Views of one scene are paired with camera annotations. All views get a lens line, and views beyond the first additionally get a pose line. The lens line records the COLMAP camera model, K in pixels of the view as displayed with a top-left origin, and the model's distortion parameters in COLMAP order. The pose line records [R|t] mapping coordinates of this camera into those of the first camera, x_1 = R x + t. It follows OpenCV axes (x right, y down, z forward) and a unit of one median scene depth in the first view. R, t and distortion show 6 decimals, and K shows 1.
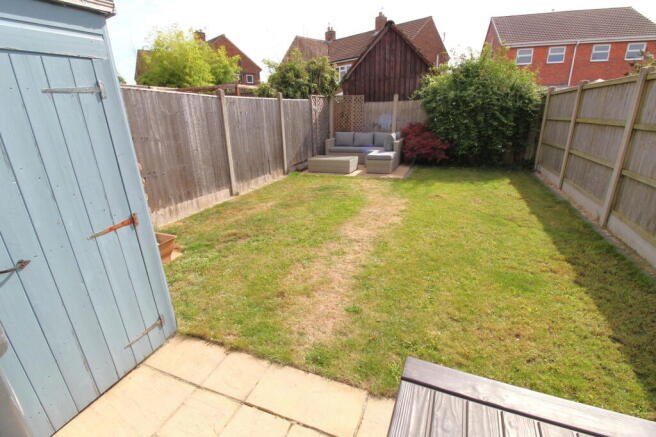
lens RADIAL K [[305.5, 0, 328.0], [0, 305.5, 218.5], [0, 0, 1]] dist [-0.026109, 0.000124]
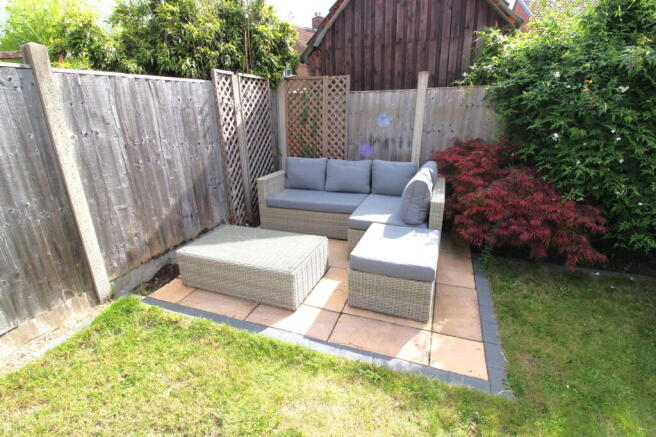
lens RADIAL K [[308.8, 0, 328.0], [0, 308.8, 218.5], [0, 0, 1]] dist [0.000786, 0.000016]
pose [[0.999842, -0.000333, 0.017748, 0.080511], [0.000456, 0.999976, -0.006922, -0.196237], [-0.017745, 0.006929, 0.999819, 0.559824]]
